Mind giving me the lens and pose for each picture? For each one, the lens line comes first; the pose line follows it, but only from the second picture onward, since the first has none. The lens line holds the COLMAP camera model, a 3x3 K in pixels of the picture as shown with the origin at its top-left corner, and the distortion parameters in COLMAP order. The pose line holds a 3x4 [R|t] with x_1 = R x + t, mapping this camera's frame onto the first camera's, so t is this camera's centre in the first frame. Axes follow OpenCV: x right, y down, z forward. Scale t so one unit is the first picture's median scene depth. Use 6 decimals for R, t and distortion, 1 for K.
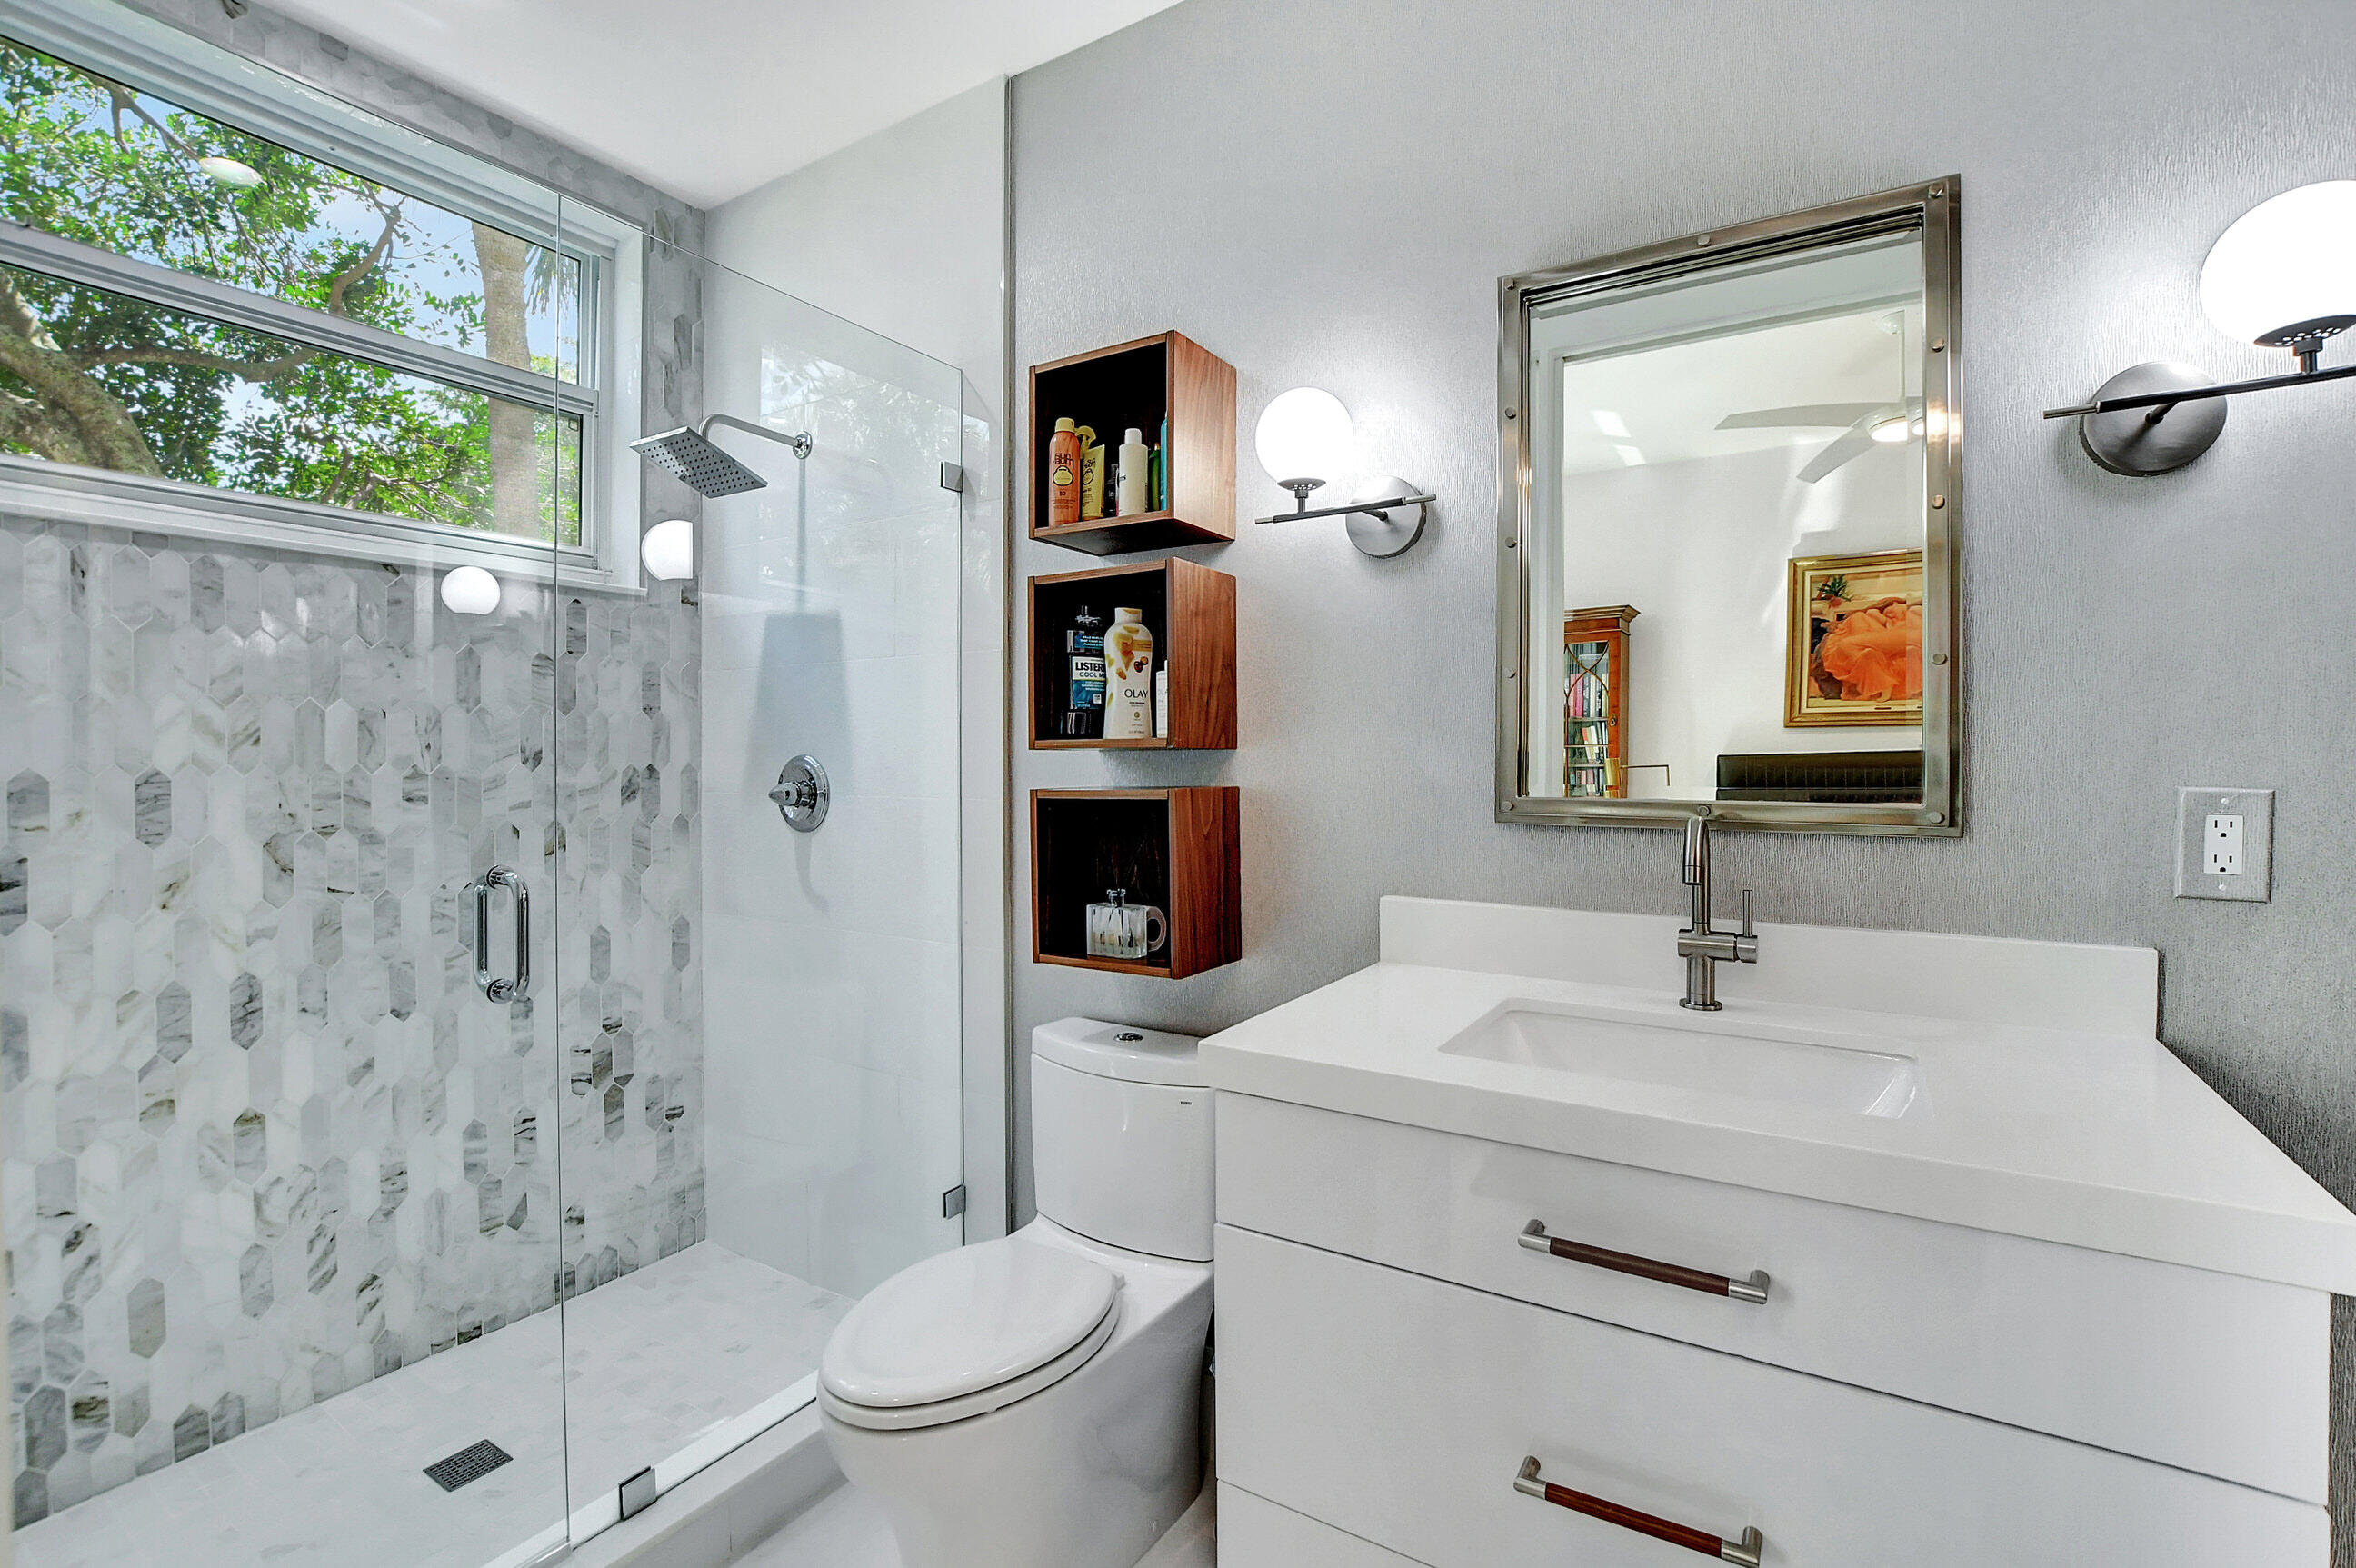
lens RADIAL K [[1060.8, 0, 1163.3], [0, 1060.8, 737.3], [0, 0, 1]] dist [-0.028485, 0.005454]
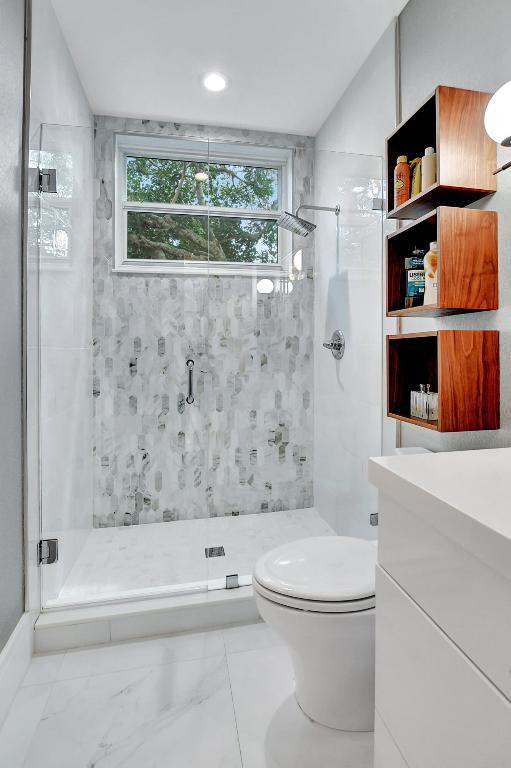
lens RADIAL K [[377.7, 0, 255.4], [0, 377.7, 345.0], [0, 0, 1]] dist [-0.019238, 0.000440]
pose [[0.697425, -0.008819, -0.716603, 0.226876], [0.017905, 0.999827, 0.005121, 0.058310], [0.716434, -0.016403, 0.697462, 0.274507]]
